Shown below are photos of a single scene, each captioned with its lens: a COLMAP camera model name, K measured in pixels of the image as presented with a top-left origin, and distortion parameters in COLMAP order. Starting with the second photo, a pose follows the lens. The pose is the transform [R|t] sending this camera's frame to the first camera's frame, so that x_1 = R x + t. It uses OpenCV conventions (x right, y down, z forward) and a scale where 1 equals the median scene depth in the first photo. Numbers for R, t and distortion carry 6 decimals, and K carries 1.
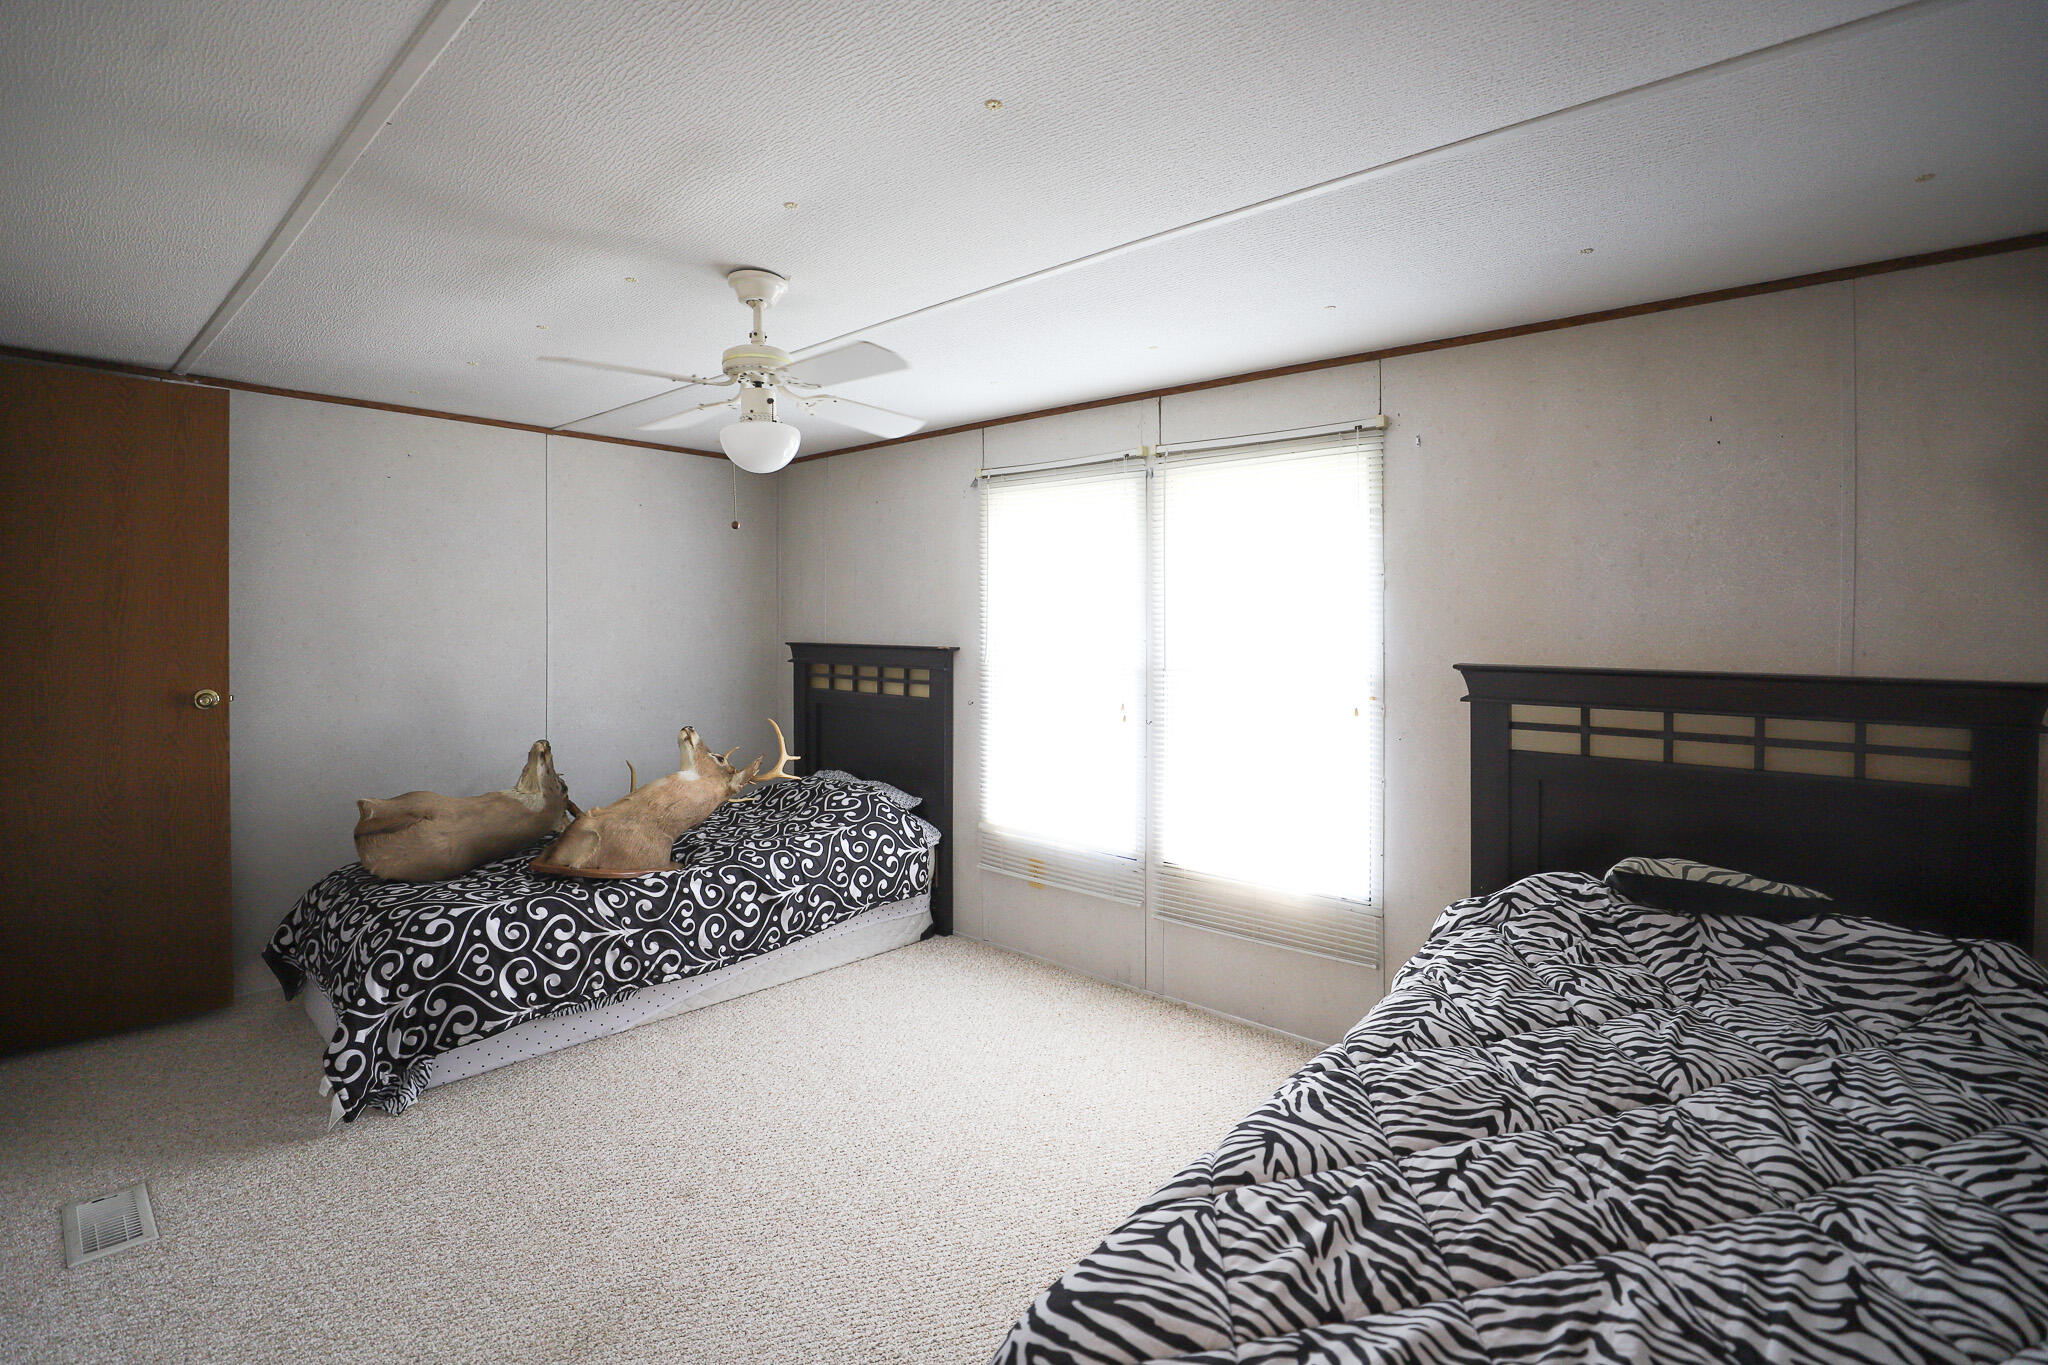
lens RADIAL K [[983.0, 0, 1023.1], [0, 983.0, 614.7], [0, 0, 1]] dist [-0.052960, 0.013275]
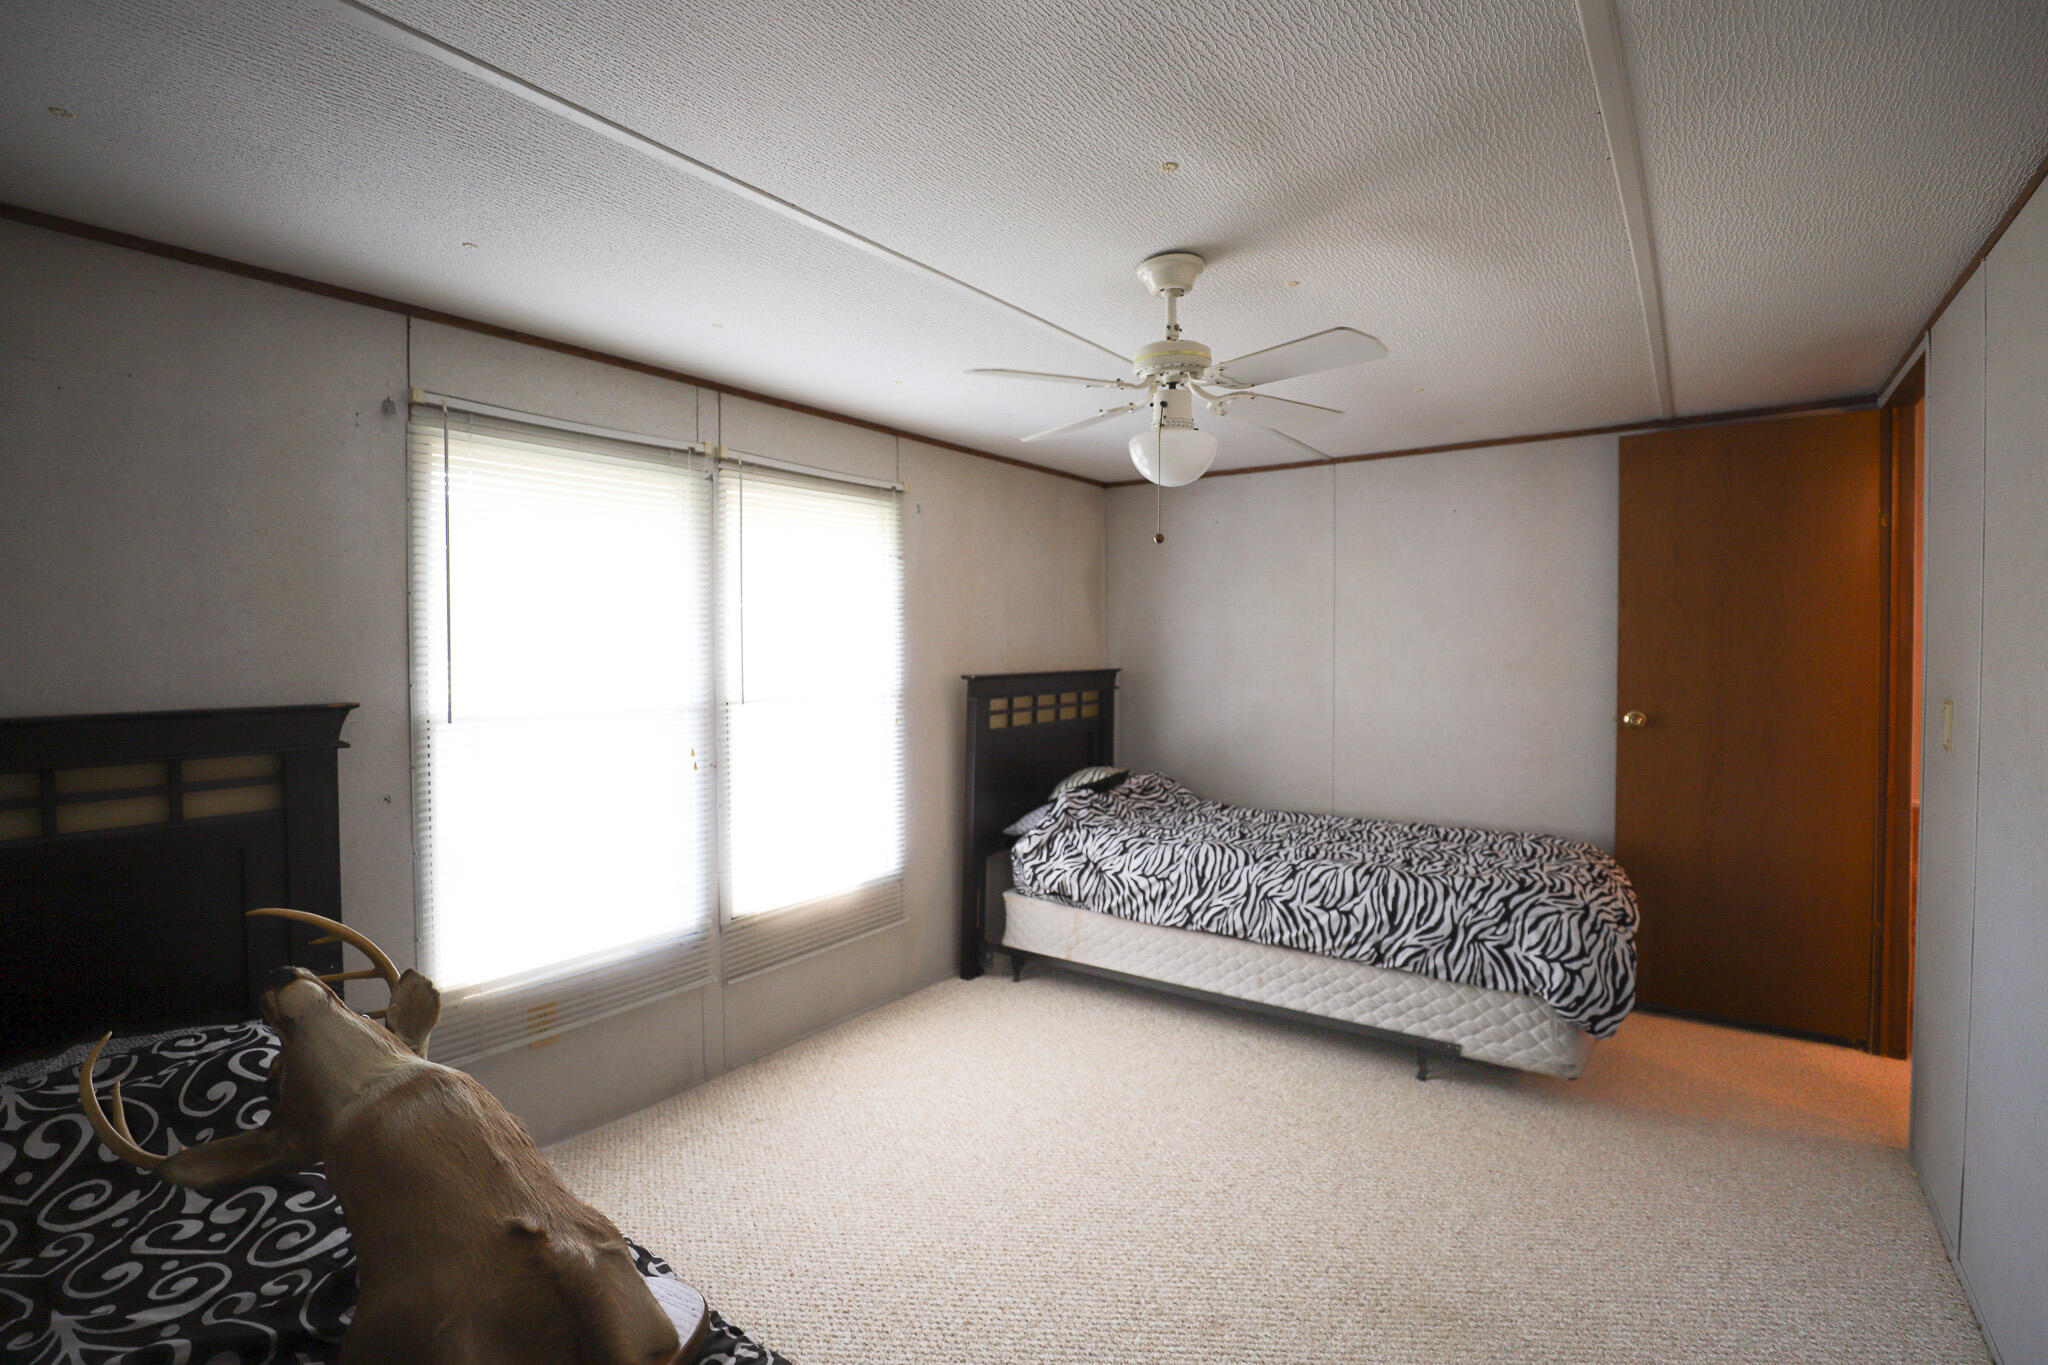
lens RADIAL K [[963.2, 0, 1026.4], [0, 963.2, 685.8], [0, 0, 1]] dist [-0.050358, 0.013171]
pose [[-0.116759, -0.037582, 0.992449, -0.742130], [0.009147, 0.999201, 0.038914, 0.008803], [-0.993118, 0.013621, -0.116322, 0.823713]]
